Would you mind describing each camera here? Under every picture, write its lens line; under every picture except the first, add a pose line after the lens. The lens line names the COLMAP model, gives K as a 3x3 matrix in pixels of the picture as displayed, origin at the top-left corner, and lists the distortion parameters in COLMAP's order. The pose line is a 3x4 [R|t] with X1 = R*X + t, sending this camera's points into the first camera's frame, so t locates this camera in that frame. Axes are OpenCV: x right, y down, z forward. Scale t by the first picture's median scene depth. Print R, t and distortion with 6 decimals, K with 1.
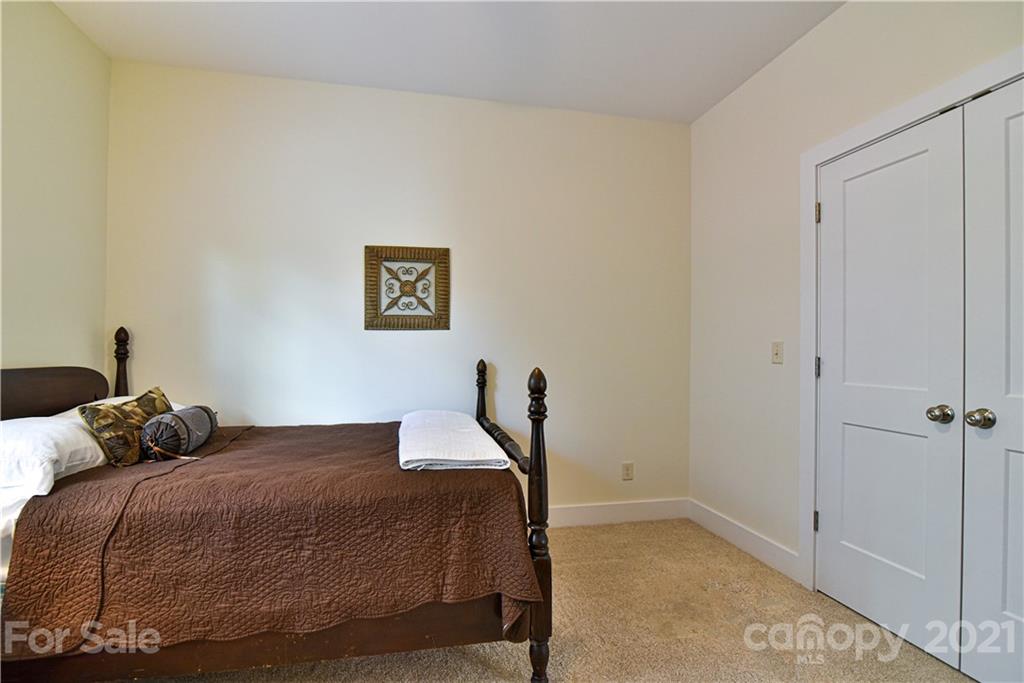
lens RADIAL K [[472.0, 0, 503.2], [0, 472.0, 349.3], [0, 0, 1]] dist [-0.016929, 0.000185]
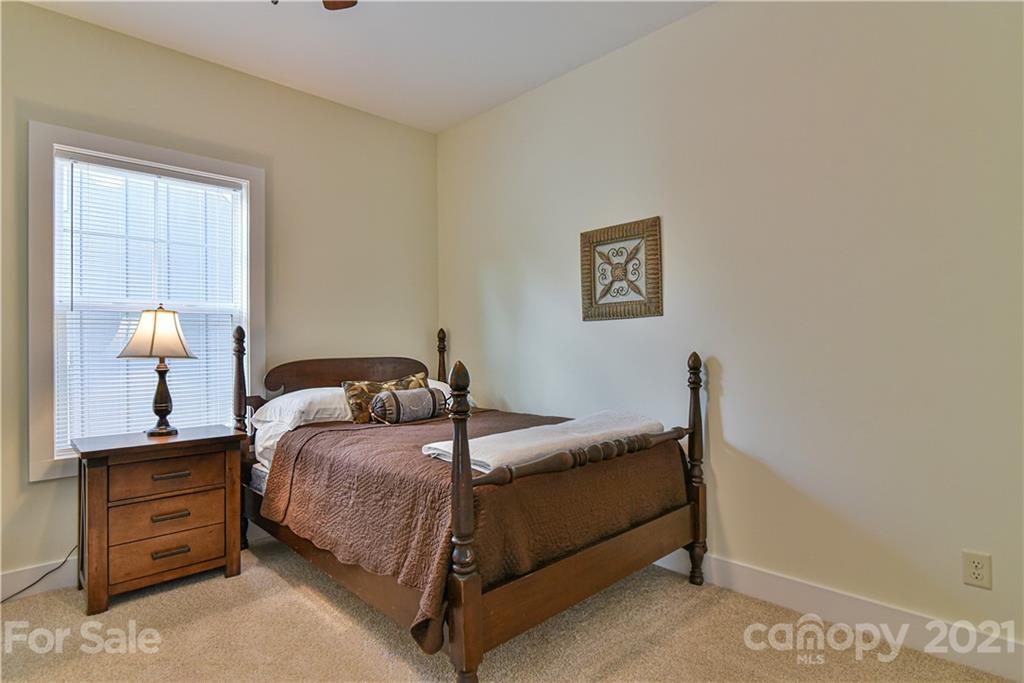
lens RADIAL K [[526.0, 0, 512.0], [0, 526.0, 341.5], [0, 0, 1]] dist [-0.018927, 0.000396]
pose [[0.545630, -0.017410, -0.837845, 0.513752], [0.016404, 0.999814, -0.010093, 0.008160], [0.837865, -0.008237, 0.545815, 0.293691]]
